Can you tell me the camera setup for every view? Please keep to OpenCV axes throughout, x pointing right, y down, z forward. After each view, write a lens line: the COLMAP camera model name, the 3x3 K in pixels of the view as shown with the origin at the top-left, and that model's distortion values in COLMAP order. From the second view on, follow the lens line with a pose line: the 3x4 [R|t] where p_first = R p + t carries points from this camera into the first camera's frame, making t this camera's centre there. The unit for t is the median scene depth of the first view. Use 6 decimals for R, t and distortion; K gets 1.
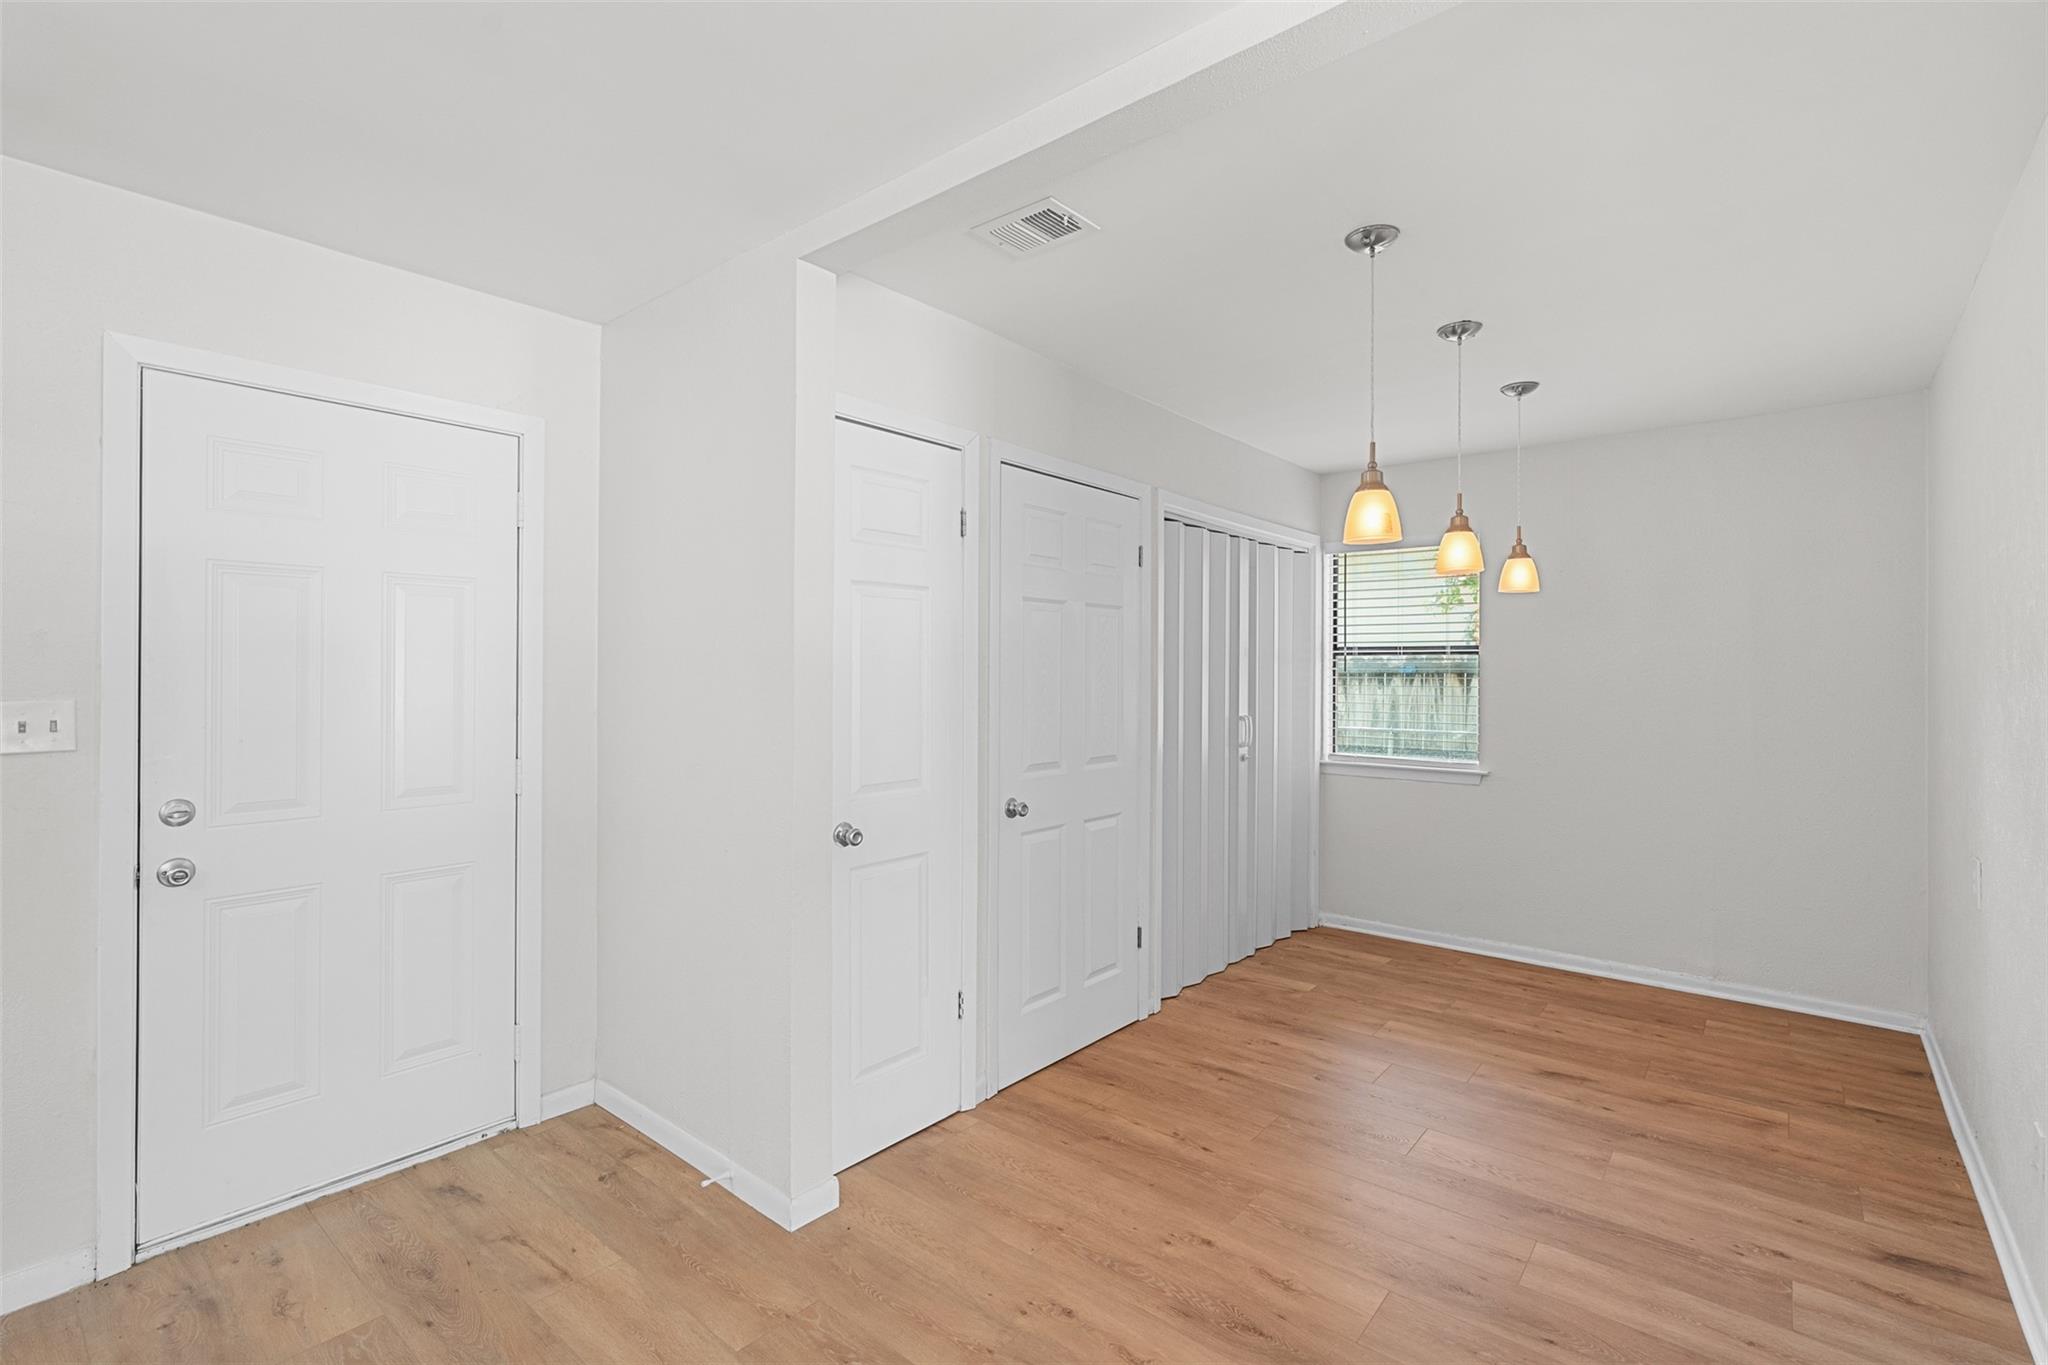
lens RADIAL K [[919.0, 0, 1025.6], [0, 919.0, 667.2], [0, 0, 1]] dist [-0.006736, 0.003423]
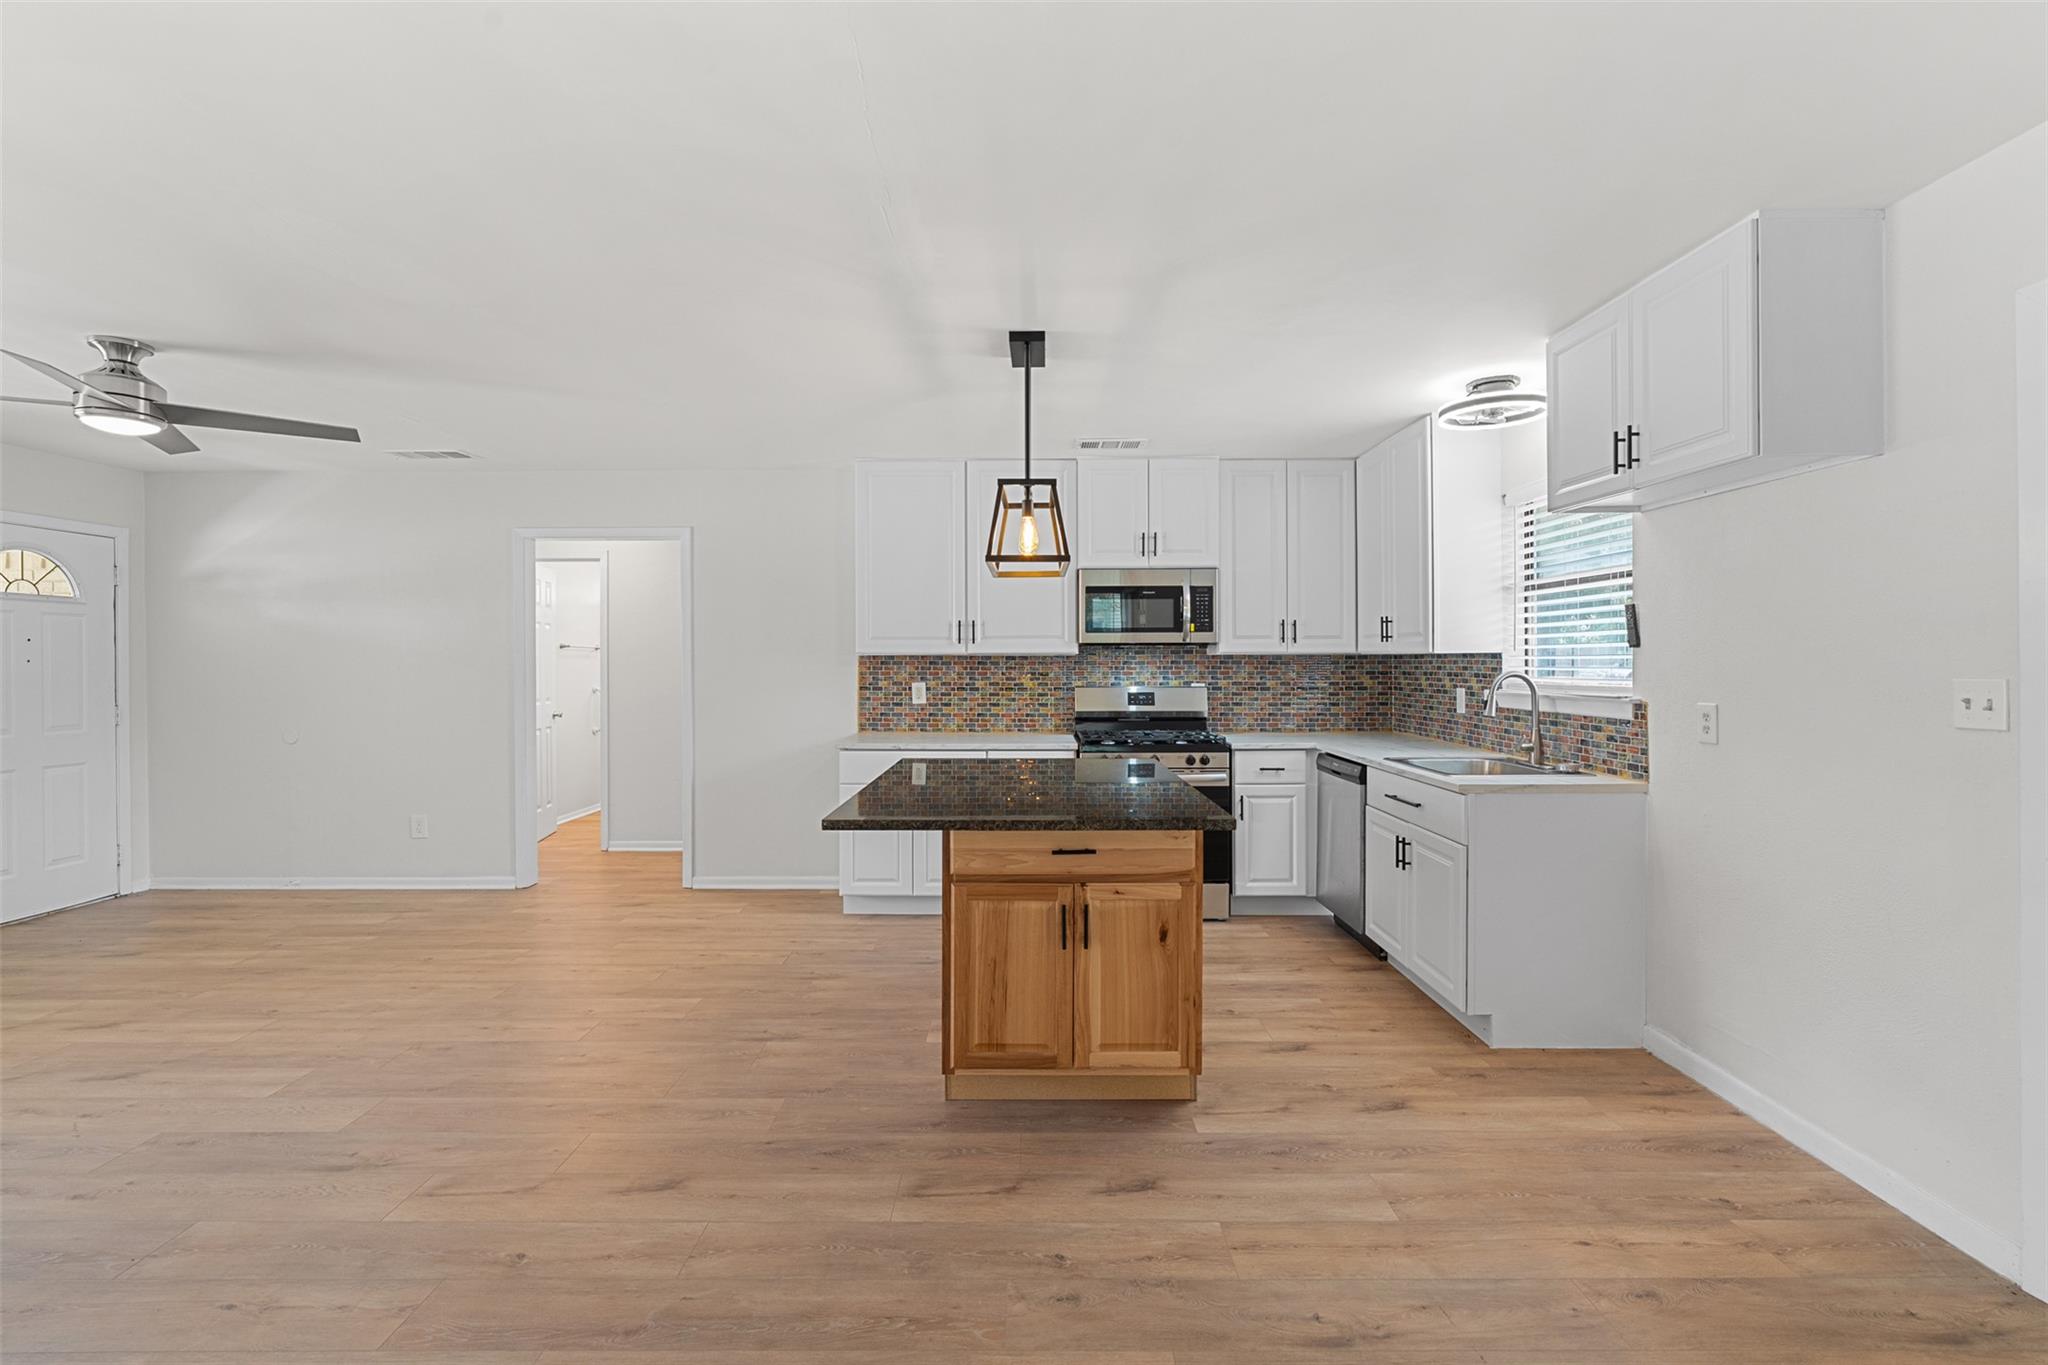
lens RADIAL K [[919.0, 0, 1025.9], [0, 919.0, 670.7], [0, 0, 1]] dist [-0.006736, 0.003423]
pose [[-0.770890, 0.005700, -0.636942, 0.374379], [0.004567, 0.999984, 0.003421, 0.017685], [0.636951, -0.000272, -0.770904, 1.030856]]
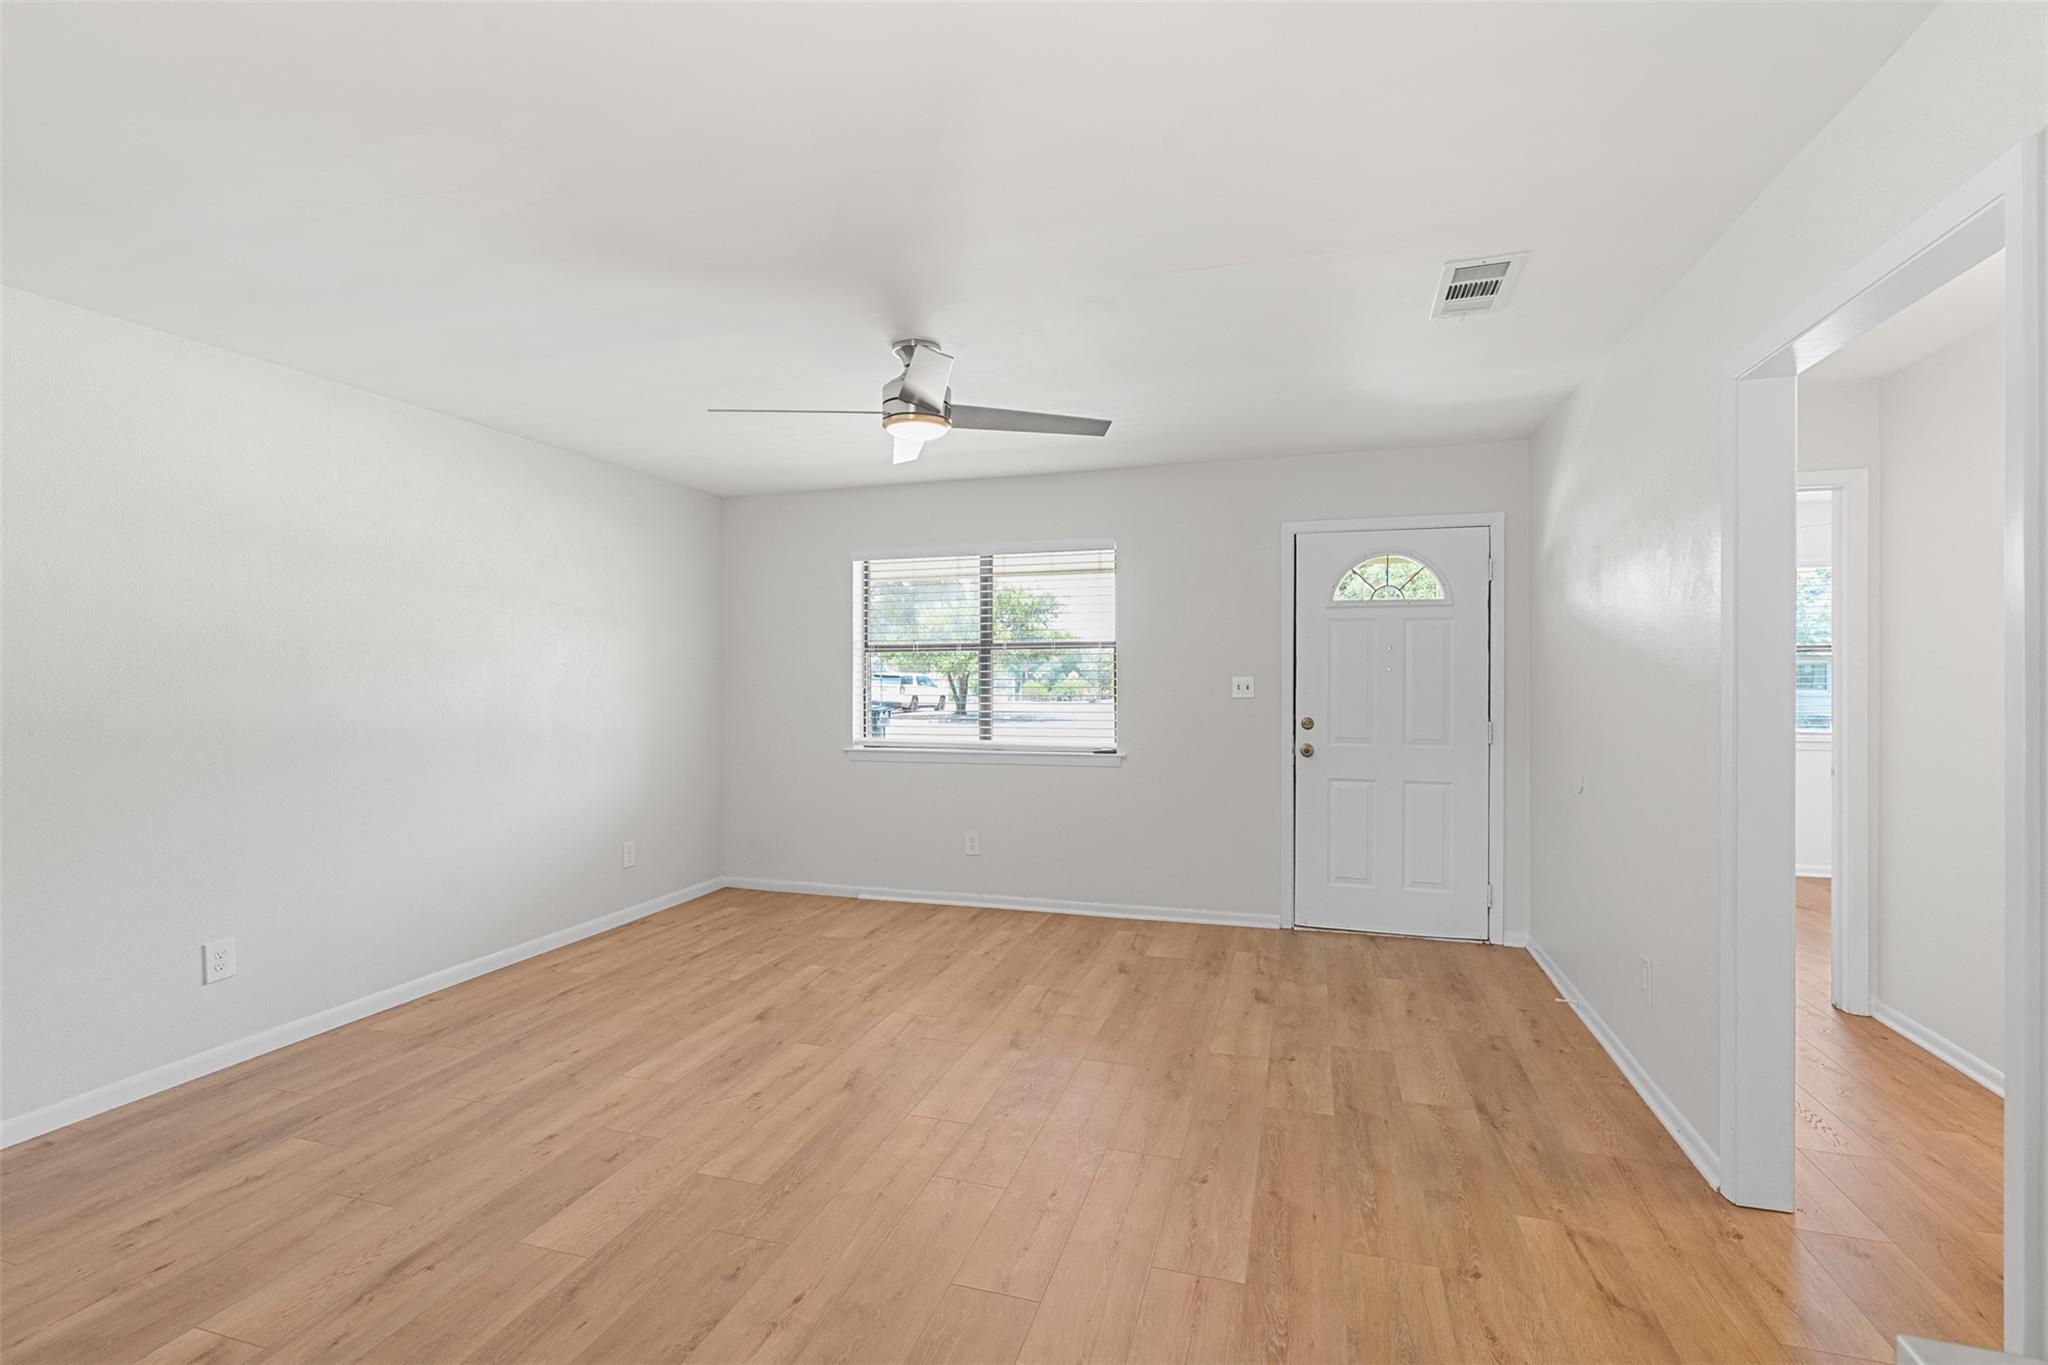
lens RADIAL K [[919.0, 0, 1028.2], [0, 919.0, 681.1], [0, 0, 1]] dist [-0.006736, 0.003423]
pose [[-0.386524, -0.013104, 0.922186, -0.838600], [-0.005613, 0.999914, 0.011855, -0.003614], [-0.922262, -0.000594, -0.386565, -0.624377]]
